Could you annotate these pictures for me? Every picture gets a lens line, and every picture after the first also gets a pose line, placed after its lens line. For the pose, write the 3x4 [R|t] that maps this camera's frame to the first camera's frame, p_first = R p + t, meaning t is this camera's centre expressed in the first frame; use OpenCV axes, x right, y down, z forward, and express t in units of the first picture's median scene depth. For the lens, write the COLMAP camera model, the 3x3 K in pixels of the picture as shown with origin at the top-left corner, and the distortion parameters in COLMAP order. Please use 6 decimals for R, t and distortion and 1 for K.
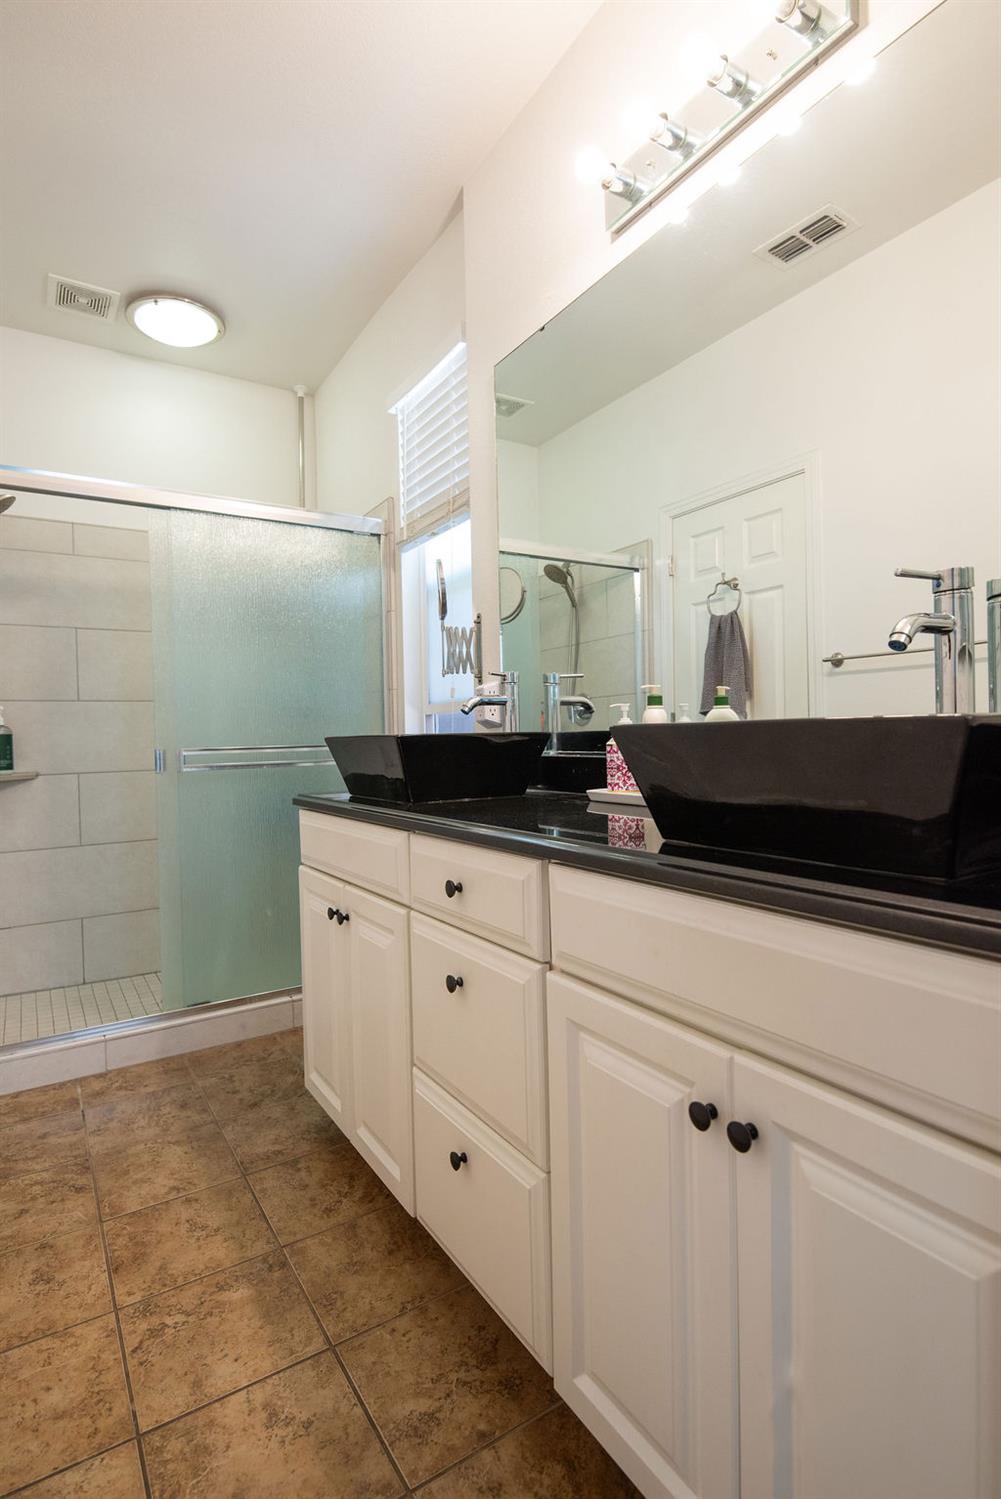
lens RADIAL K [[752.9, 0, 504.0], [0, 752.9, 748.2], [0, 0, 1]] dist [0.004632, -0.010474]
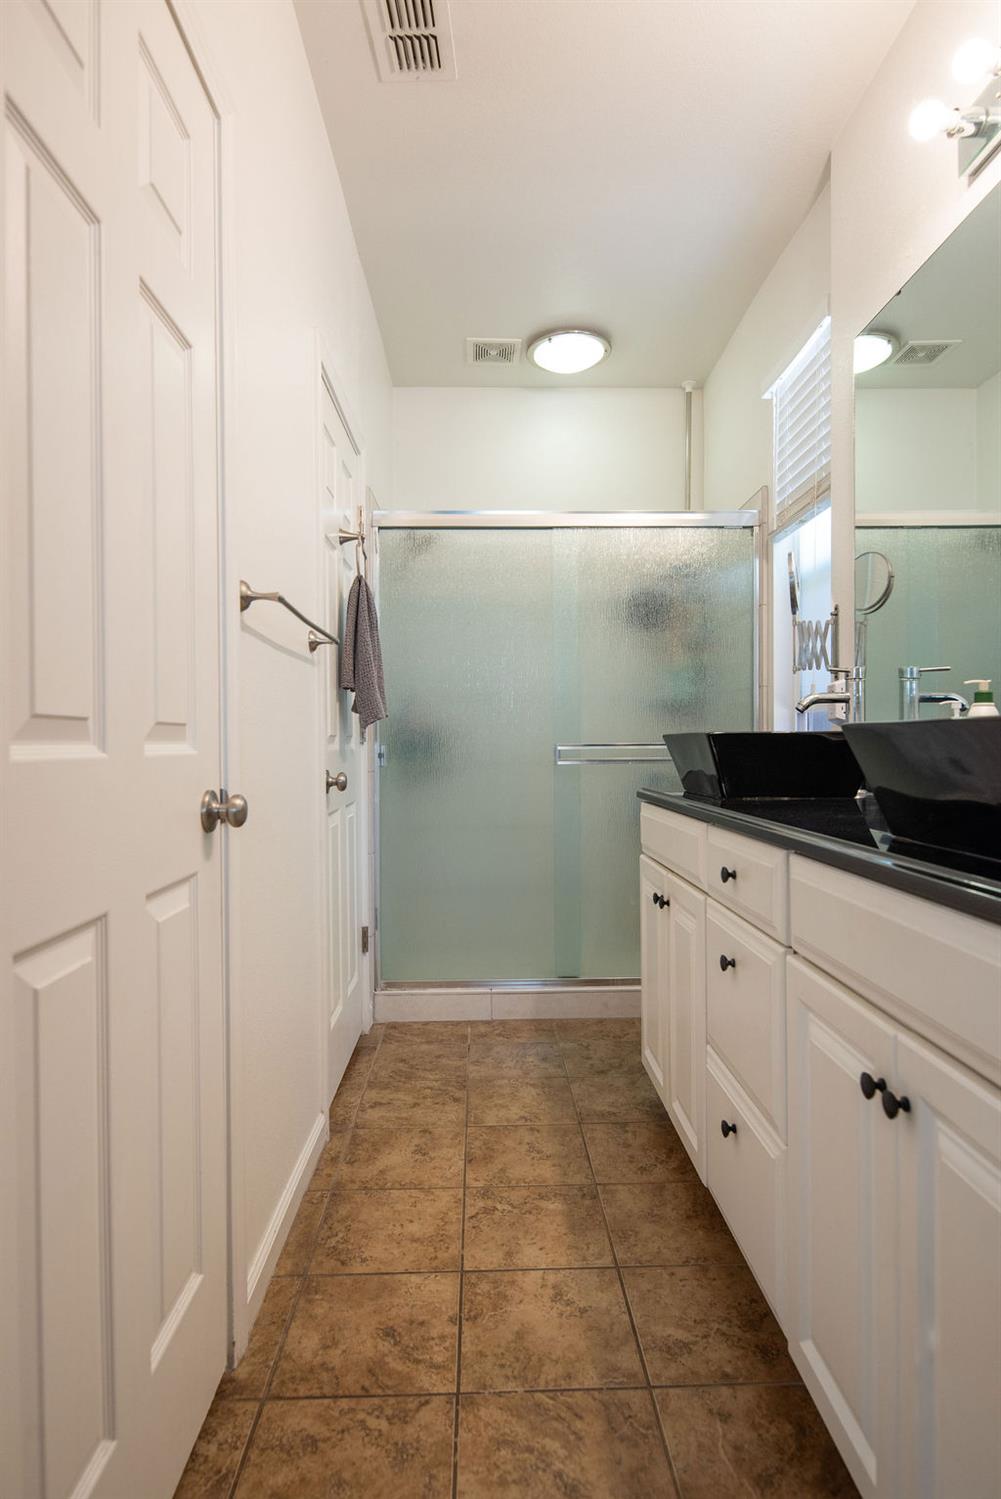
lens RADIAL K [[835.7, 0, 503.6], [0, 835.7, 747.7], [0, 0, 1]] dist [0.022325, -0.014986]
pose [[0.858109, 0.018354, -0.513139, 0.174471], [-0.019069, 0.999811, 0.003873, 0.003469], [0.513113, 0.006462, 0.858297, -0.126520]]
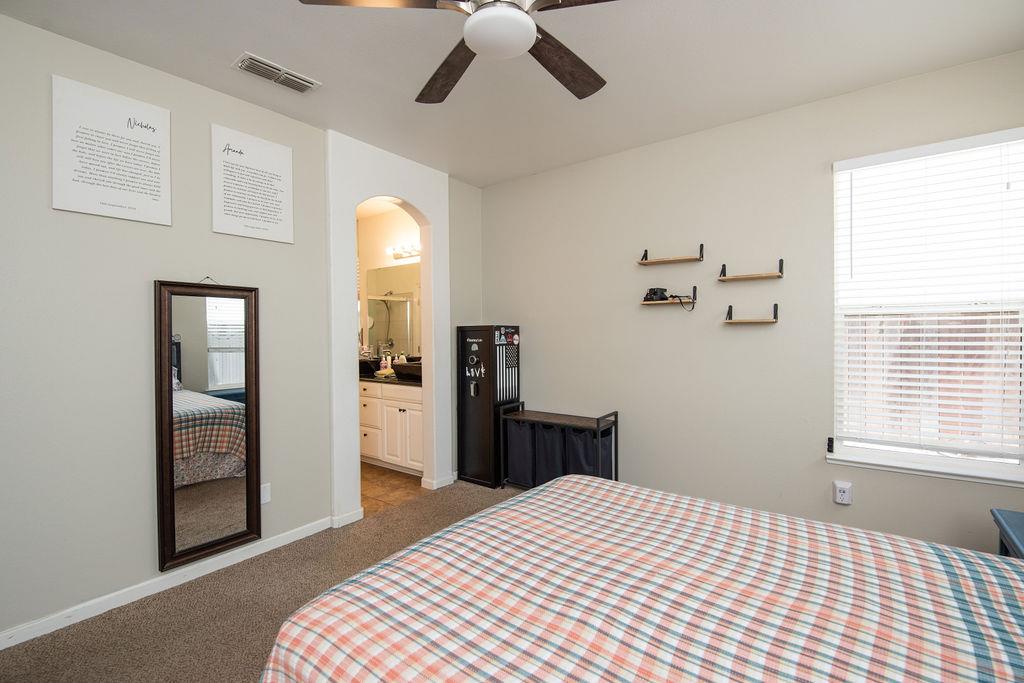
lens RADIAL K [[458.0, 0, 510.1], [0, 458.0, 335.7], [0, 0, 1]] dist [-0.000331, -0.000031]
pose [[0.940024, 0.009601, 0.340974, -0.144921], [-0.006913, 0.999935, -0.009095, -0.136086], [-0.341039, 0.006193, 0.940029, -1.796029]]
